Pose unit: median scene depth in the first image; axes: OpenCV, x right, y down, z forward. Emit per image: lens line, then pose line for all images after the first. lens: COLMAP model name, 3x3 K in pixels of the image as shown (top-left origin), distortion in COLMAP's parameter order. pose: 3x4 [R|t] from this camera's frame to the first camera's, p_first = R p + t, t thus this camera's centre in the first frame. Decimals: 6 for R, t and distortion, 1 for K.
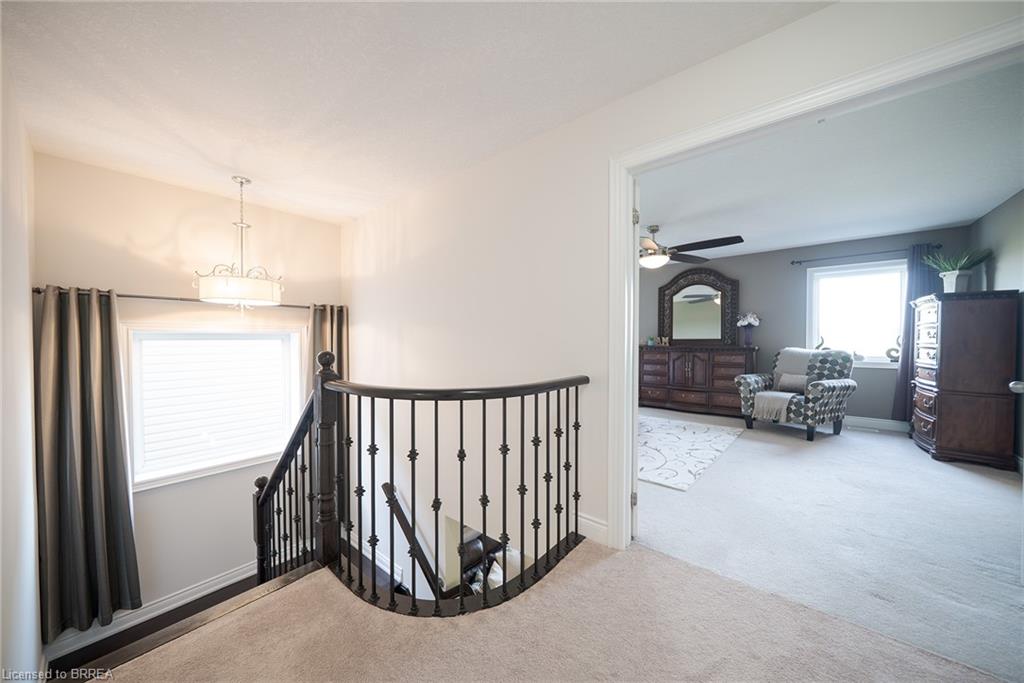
lens RADIAL K [[355.2, 0, 507.0], [0, 355.2, 343.7], [0, 0, 1]] dist [-0.001488, -0.000113]
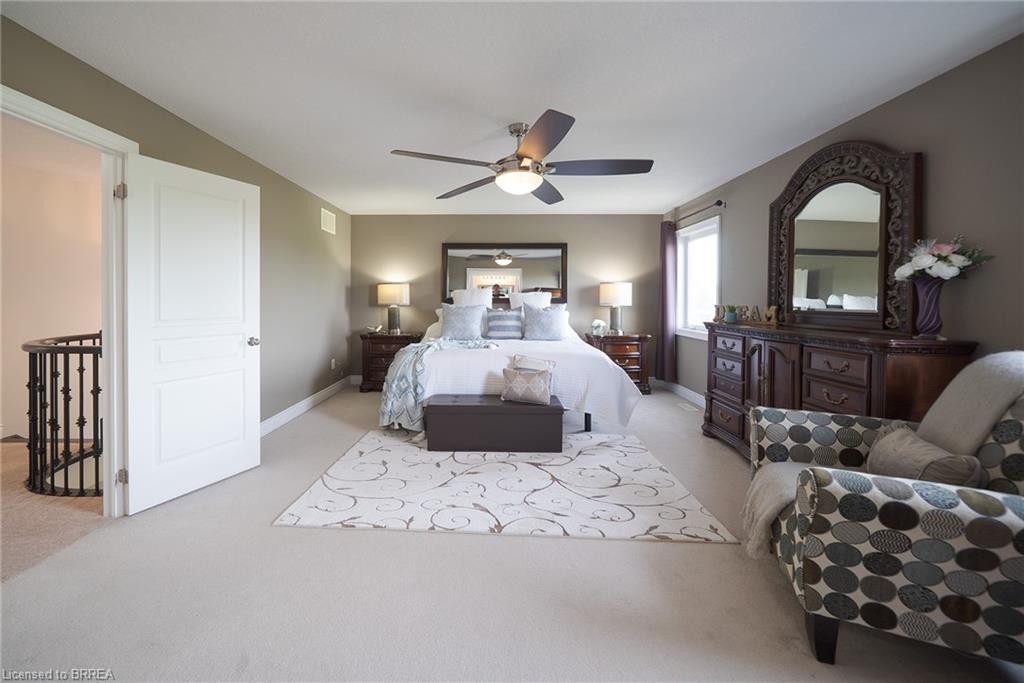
lens RADIAL K [[414.7, 0, 541.4], [0, 414.7, 303.6], [0, 0, 1]] dist [-0.002542, -0.000291]
pose [[0.630582, 0.008792, -0.776073, 0.764745], [-0.012950, 0.999916, 0.000806, -0.021630], [0.776015, 0.009542, 0.630642, 0.455325]]
